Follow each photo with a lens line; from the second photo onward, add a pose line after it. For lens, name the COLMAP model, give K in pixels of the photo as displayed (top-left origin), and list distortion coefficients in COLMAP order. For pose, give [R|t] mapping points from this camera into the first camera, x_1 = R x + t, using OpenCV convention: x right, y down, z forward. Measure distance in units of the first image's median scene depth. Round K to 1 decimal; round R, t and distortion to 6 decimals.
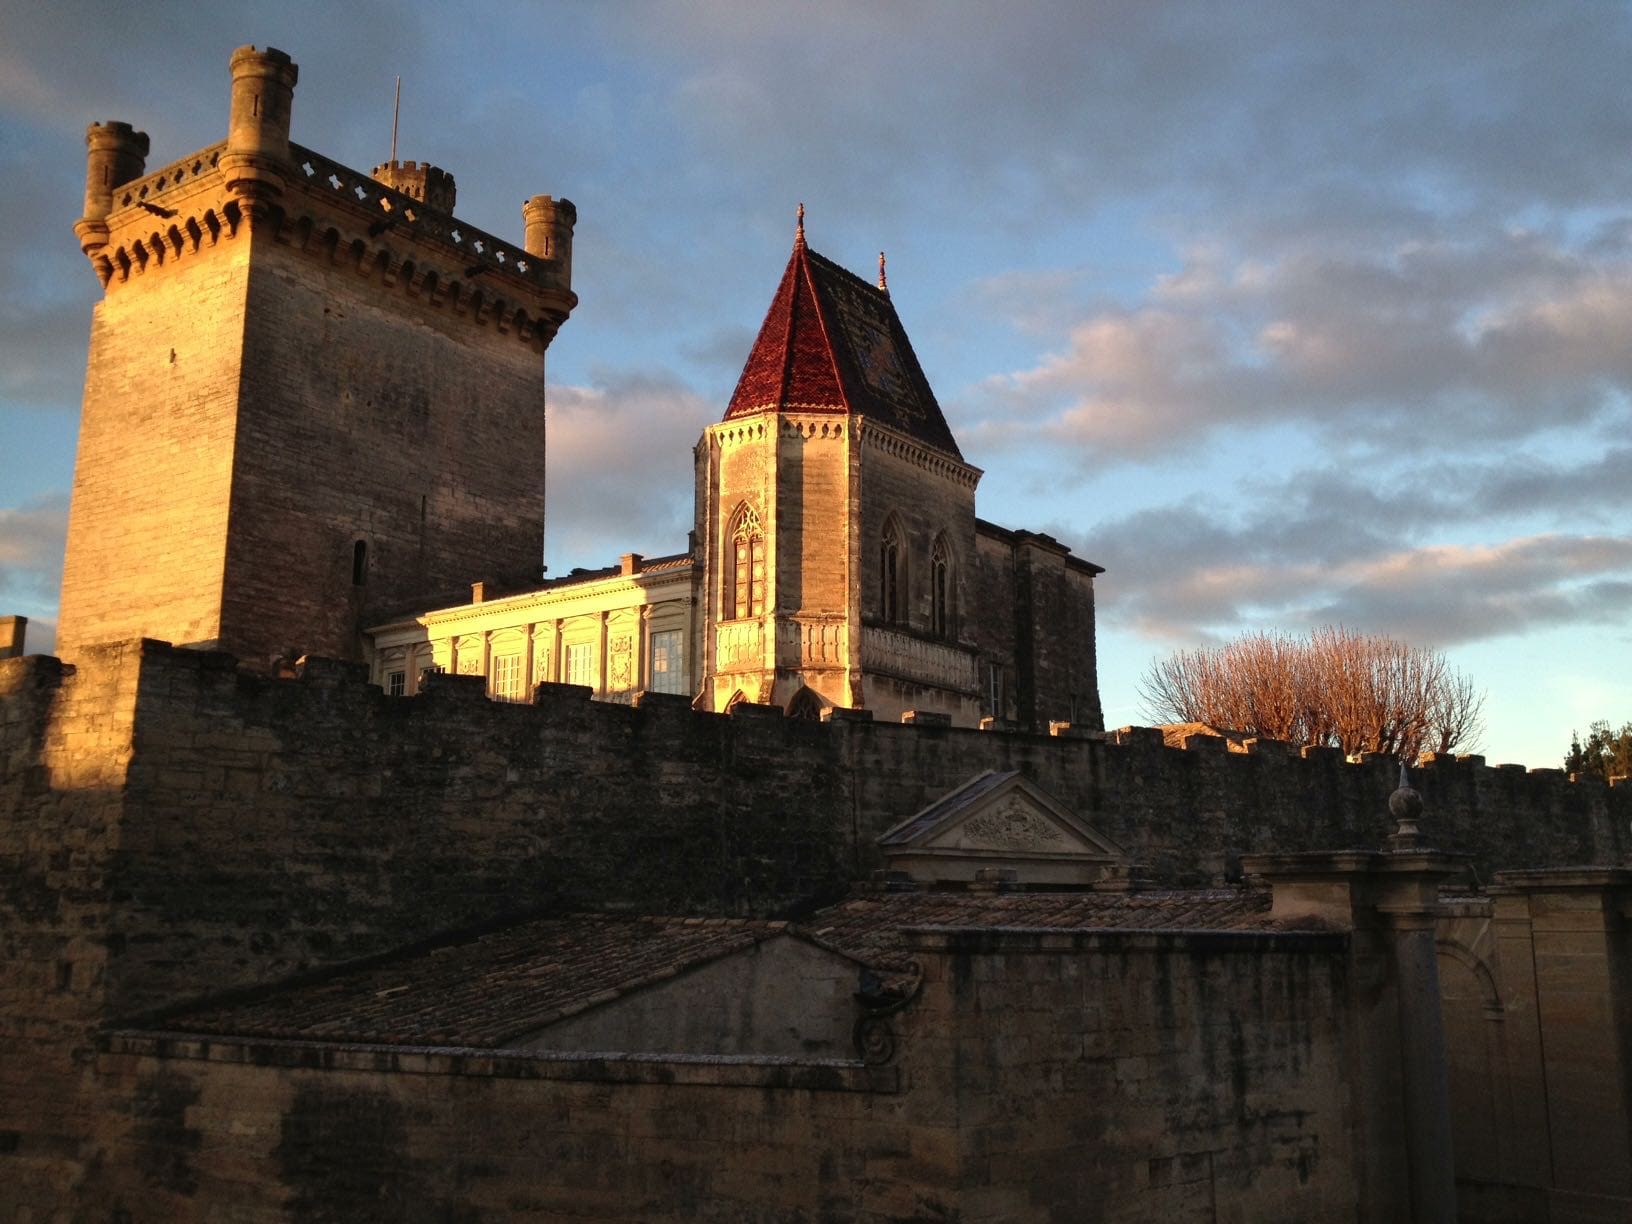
lens RADIAL K [[1500.9, 0, 816.0], [0, 1500.9, 612.0], [0, 0, 1]] dist [0.132827, -0.281664]
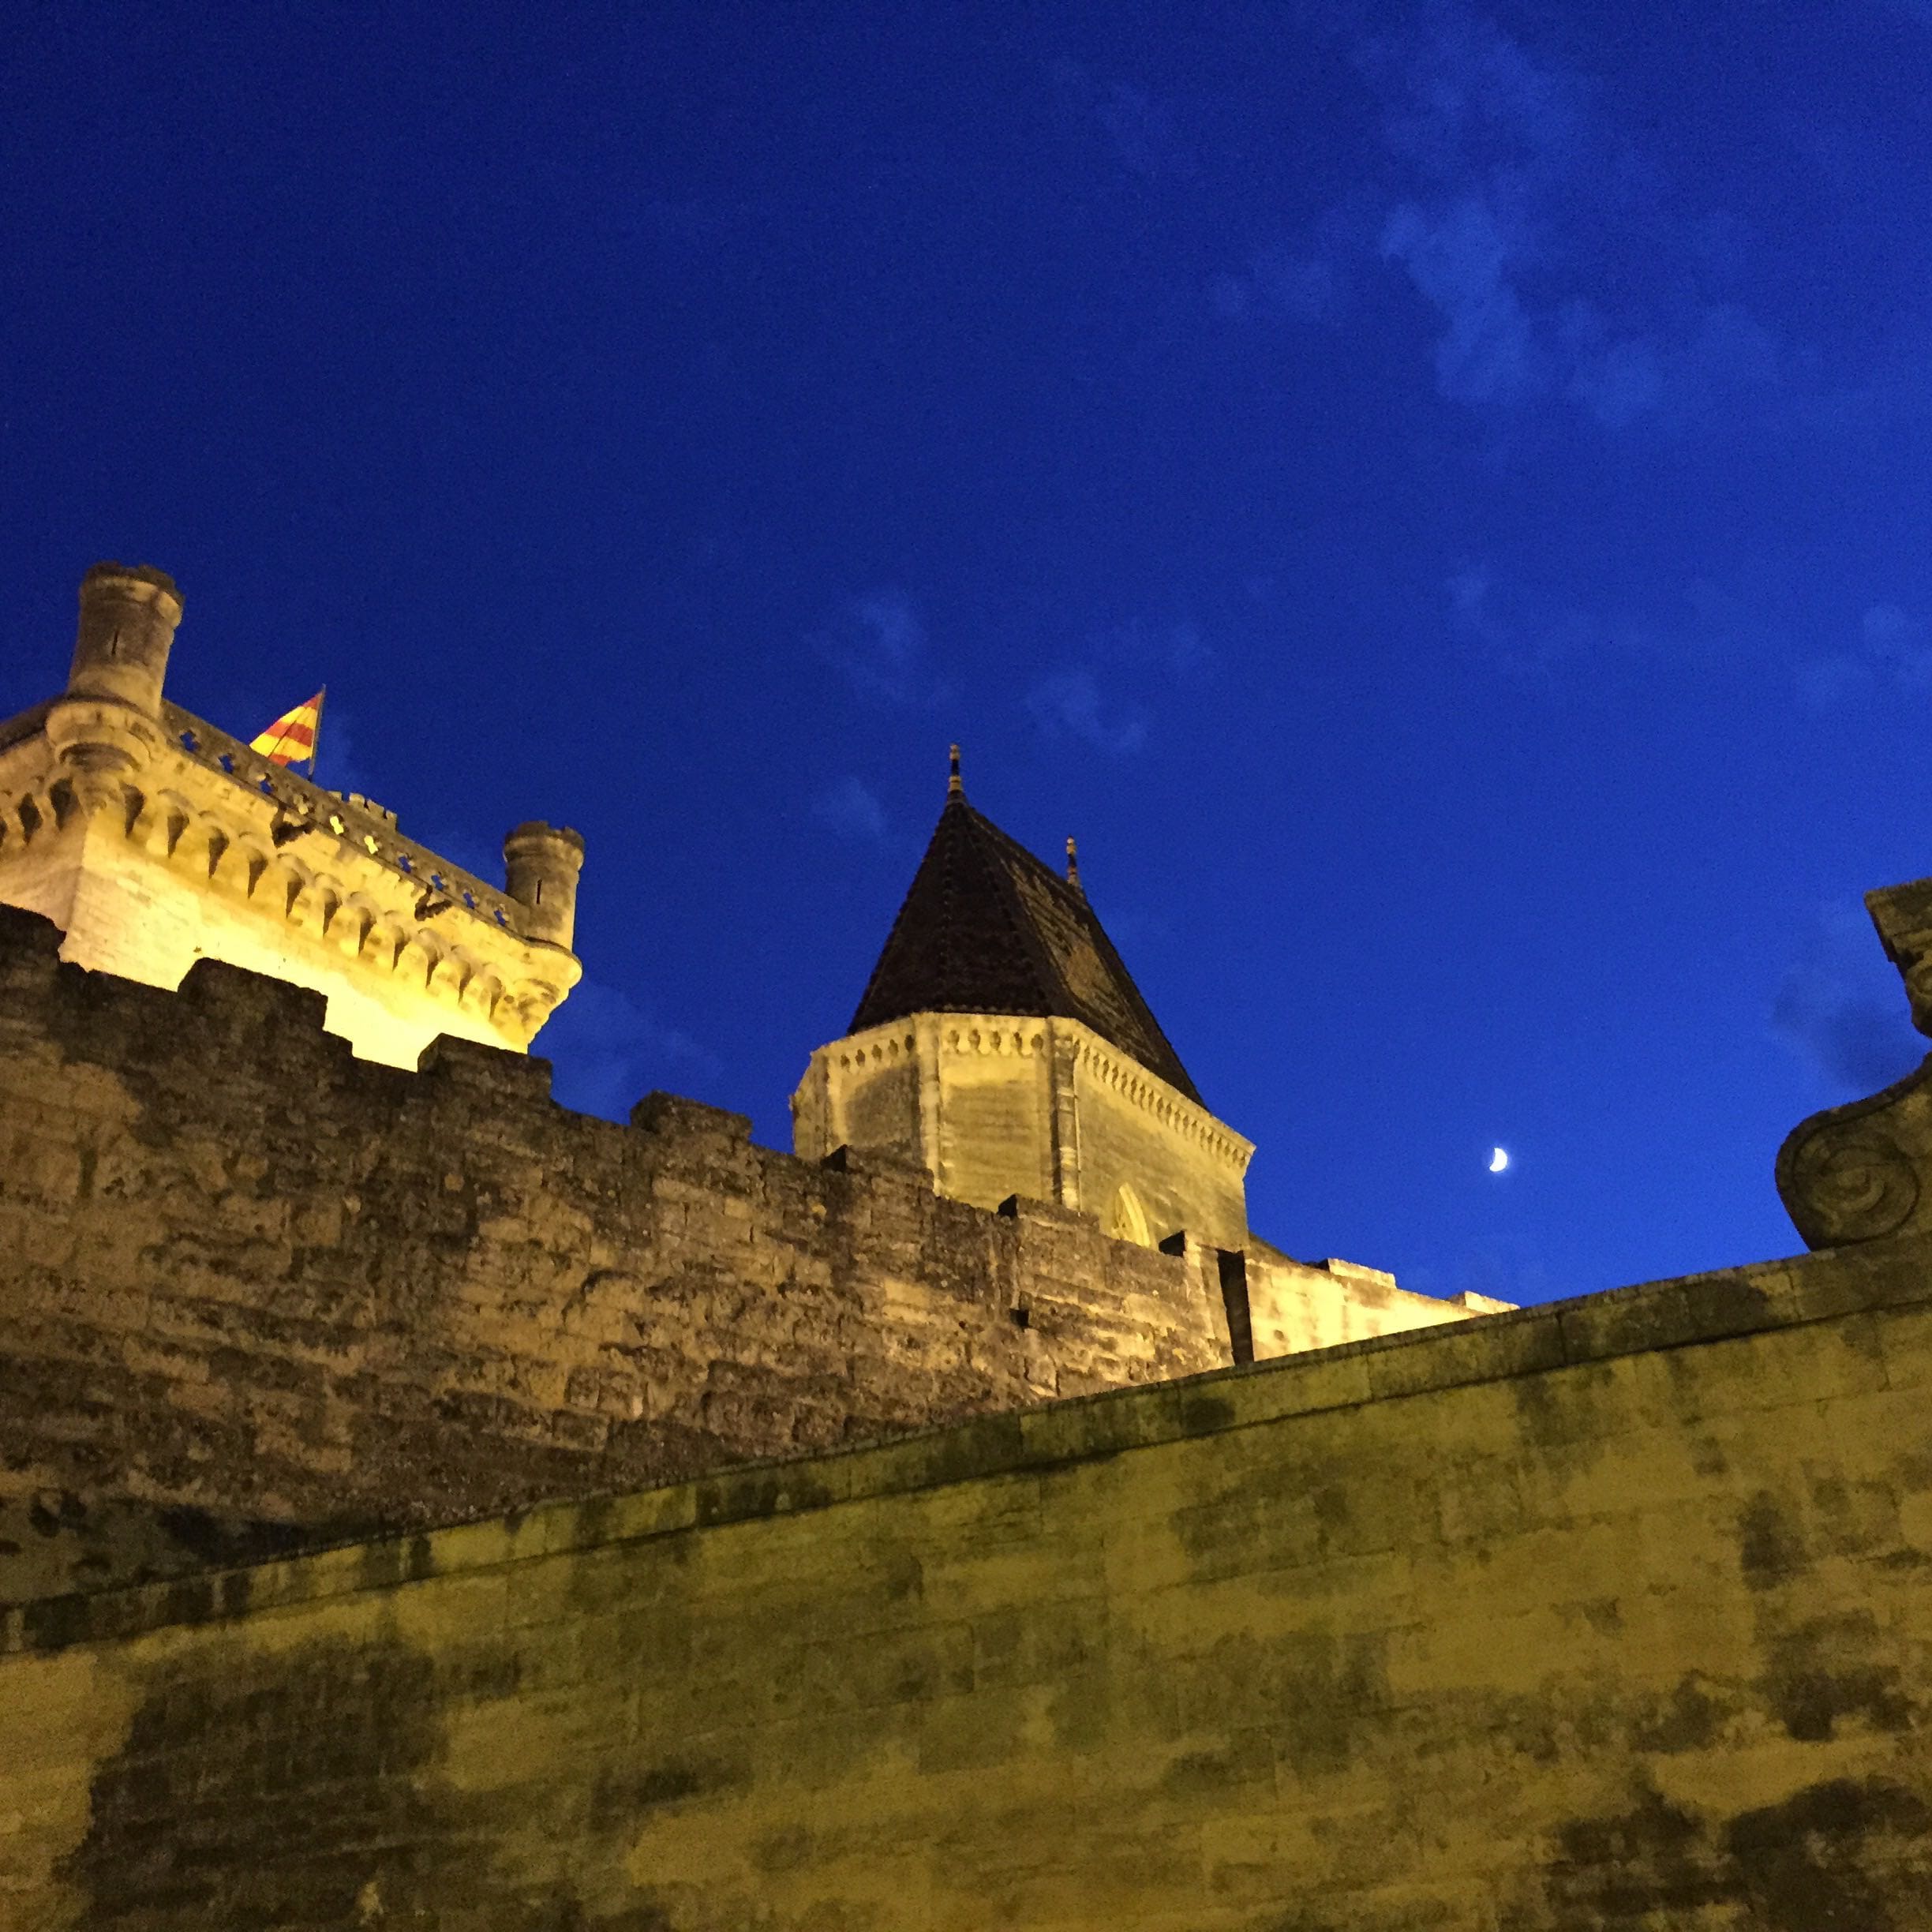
lens RADIAL K [[2175.8, 0, 966.0], [0, 2175.8, 966.0], [0, 0, 1]] dist [0.052040, 0.012247]
pose [[0.998776, -0.008561, 0.048707, -0.125052], [0.022647, 0.954735, -0.296596, 0.245725], [-0.043963, 0.297336, 0.953760, 0.318658]]
